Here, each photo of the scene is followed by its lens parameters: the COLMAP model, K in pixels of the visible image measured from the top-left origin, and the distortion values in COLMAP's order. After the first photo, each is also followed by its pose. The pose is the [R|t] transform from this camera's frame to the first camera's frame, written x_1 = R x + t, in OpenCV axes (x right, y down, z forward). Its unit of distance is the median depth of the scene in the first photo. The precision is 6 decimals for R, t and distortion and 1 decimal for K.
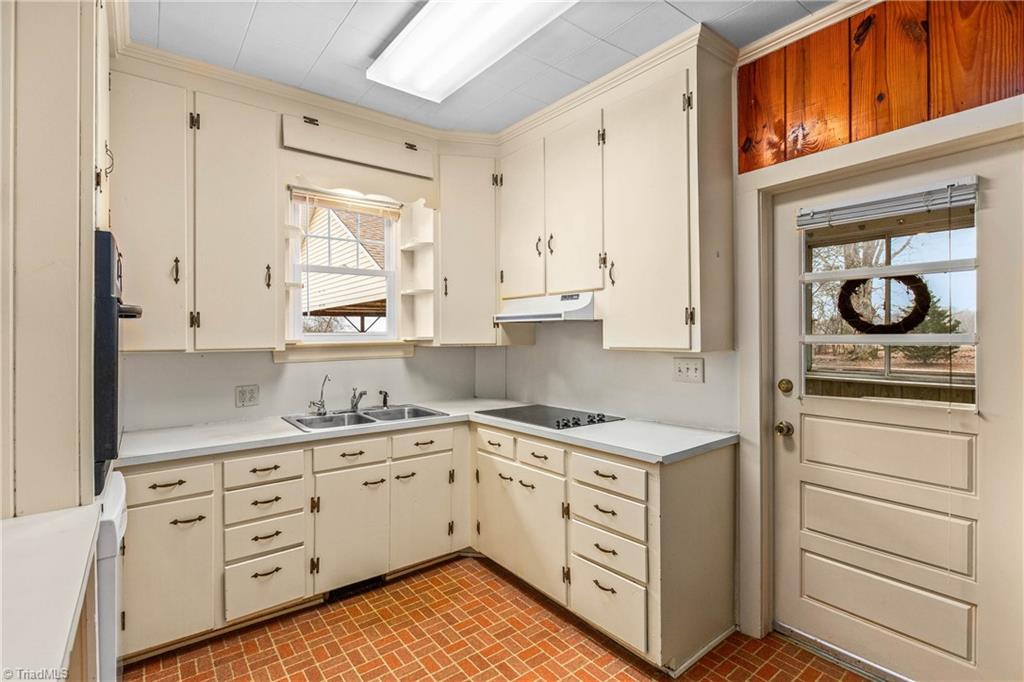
lens RADIAL K [[487.3, 0, 508.8], [0, 487.3, 342.8], [0, 0, 1]] dist [-0.004967, -0.000266]
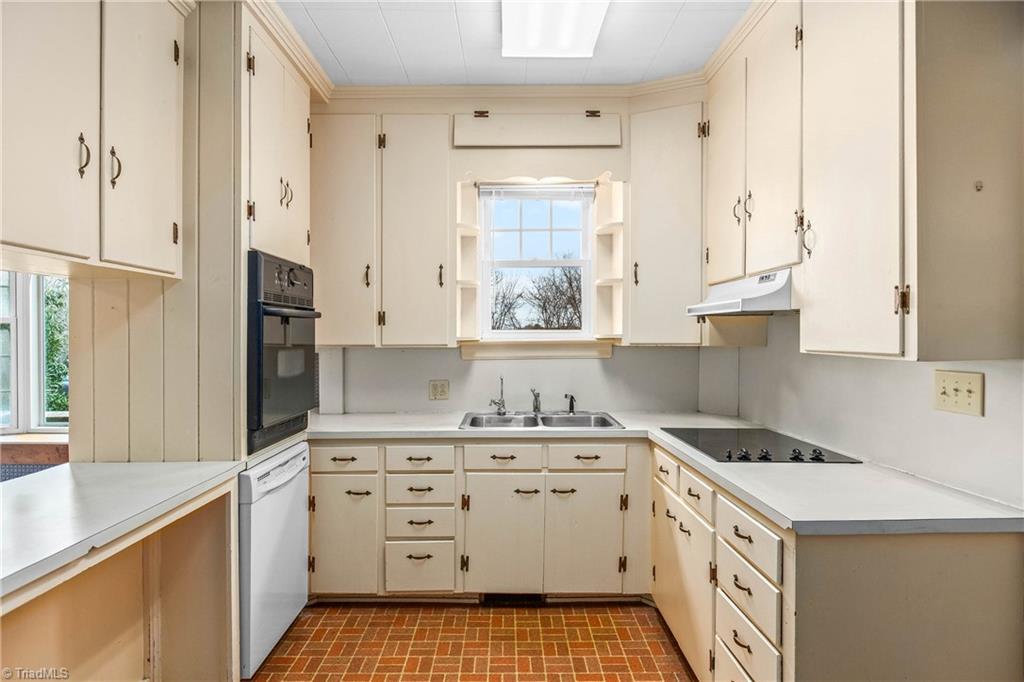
lens RADIAL K [[564.6, 0, 506.5], [0, 564.6, 348.3], [0, 0, 1]] dist [0.005623, 0.002101]
pose [[0.786662, 0.017549, -0.617134, 0.356900], [-0.010564, 0.999832, 0.014965, -0.000871], [0.617293, -0.005253, 0.786716, 0.135393]]
